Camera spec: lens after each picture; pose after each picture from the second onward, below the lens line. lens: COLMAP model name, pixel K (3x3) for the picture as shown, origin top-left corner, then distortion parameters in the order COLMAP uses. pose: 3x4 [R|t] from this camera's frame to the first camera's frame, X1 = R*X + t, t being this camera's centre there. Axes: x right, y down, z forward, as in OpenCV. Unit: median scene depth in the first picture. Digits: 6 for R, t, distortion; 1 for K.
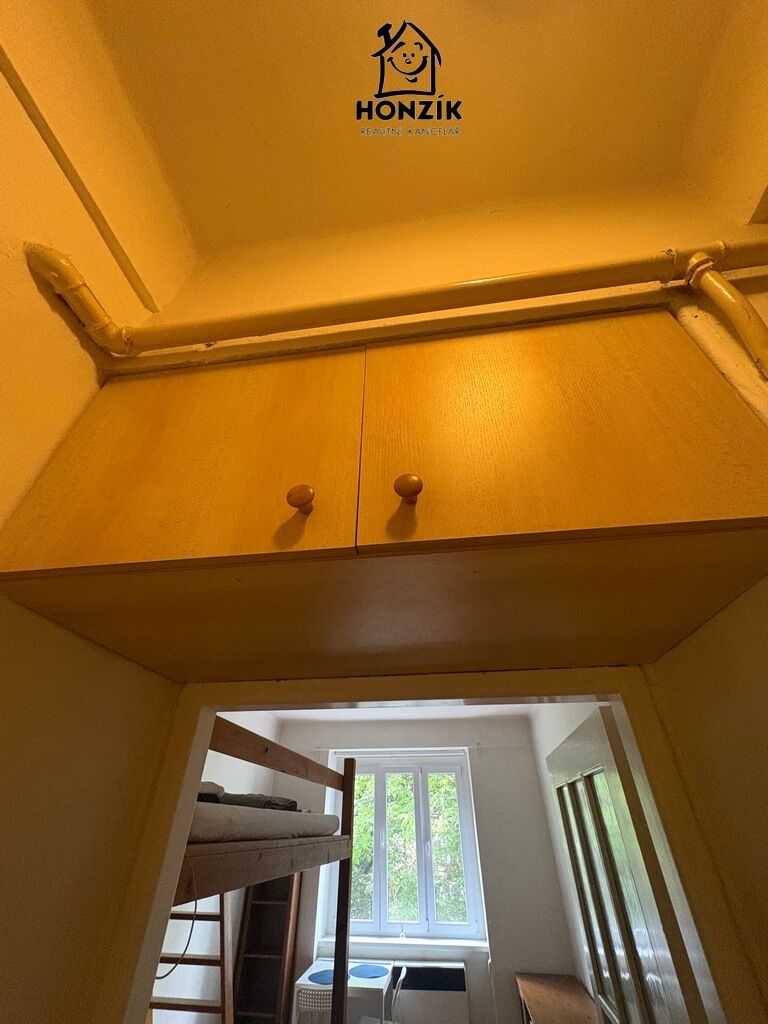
lens RADIAL K [[407.8, 0, 389.7], [0, 407.8, 506.1], [0, 0, 1]] dist [0.000149, 0.000298]
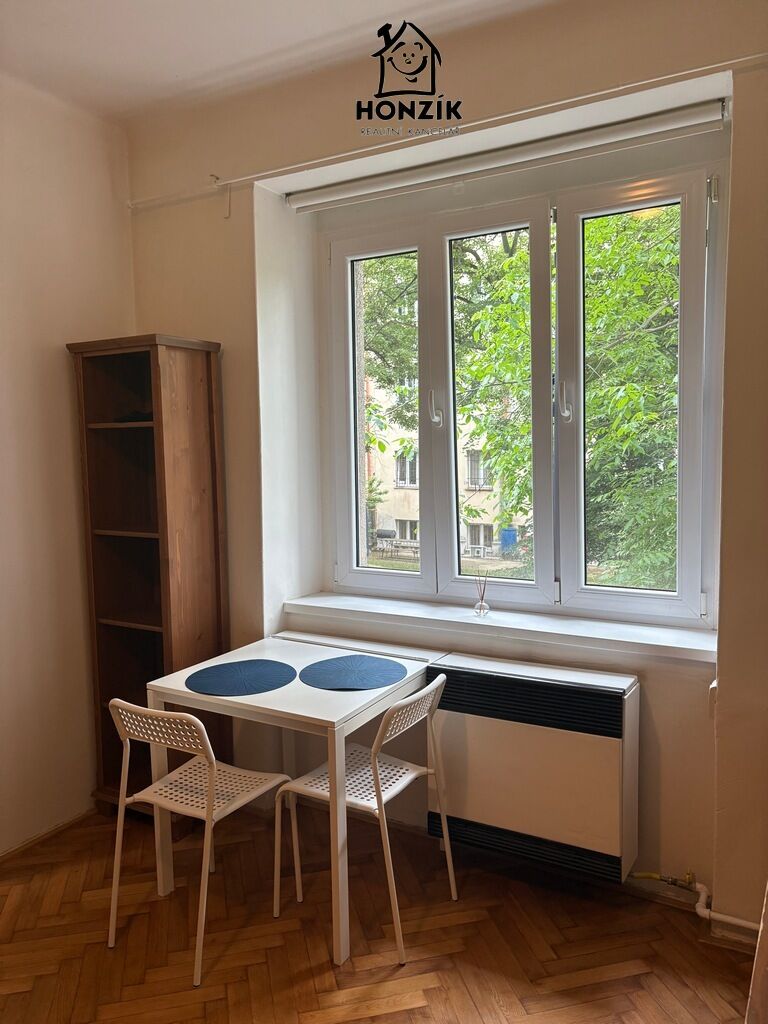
lens RADIAL K [[771.3, 0, 383.9], [0, 771.3, 508.0], [0, 0, 1]] dist [0.031057, -0.012128]
pose [[0.927035, 0.009784, -0.374847, 0.238476], [0.242900, 0.745904, 0.620183, 0.596717], [0.285668, -0.665982, 0.689102, 0.618945]]
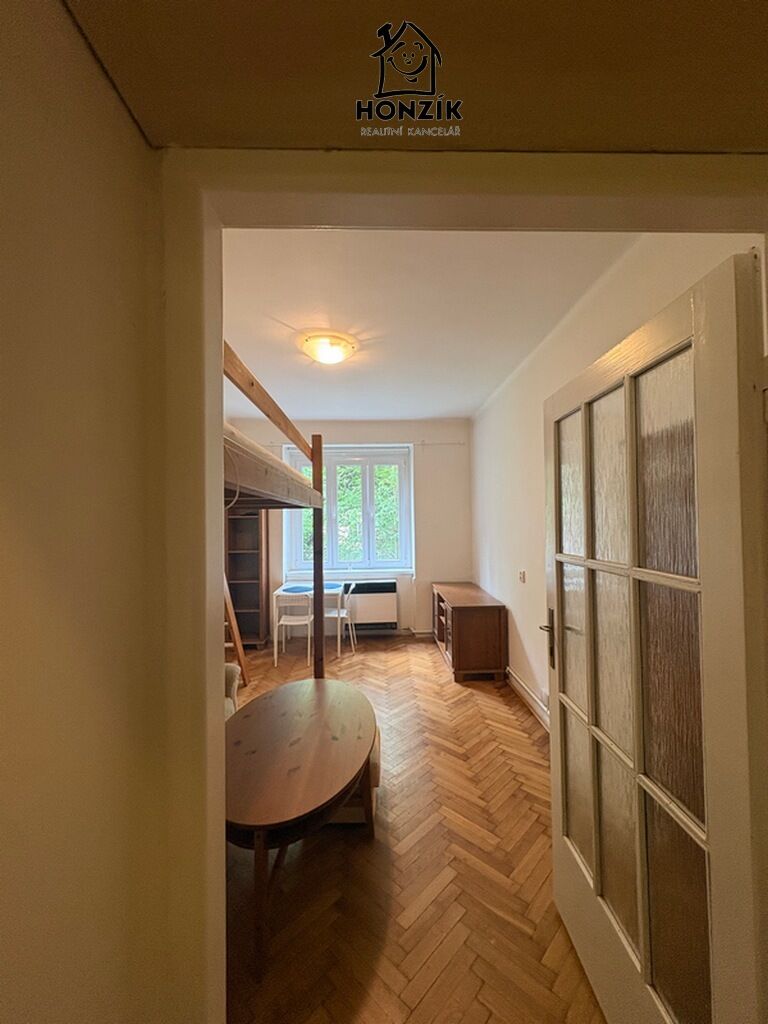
lens RADIAL K [[407.8, 0, 384.8], [0, 407.8, 512.6], [0, 0, 1]] dist [0.000149, 0.000298]
pose [[0.986857, -0.011856, 0.161161, -0.076664], [-0.086894, 0.801915, 0.591086, 0.128435], [-0.136245, -0.597321, 0.790345, 0.051713]]
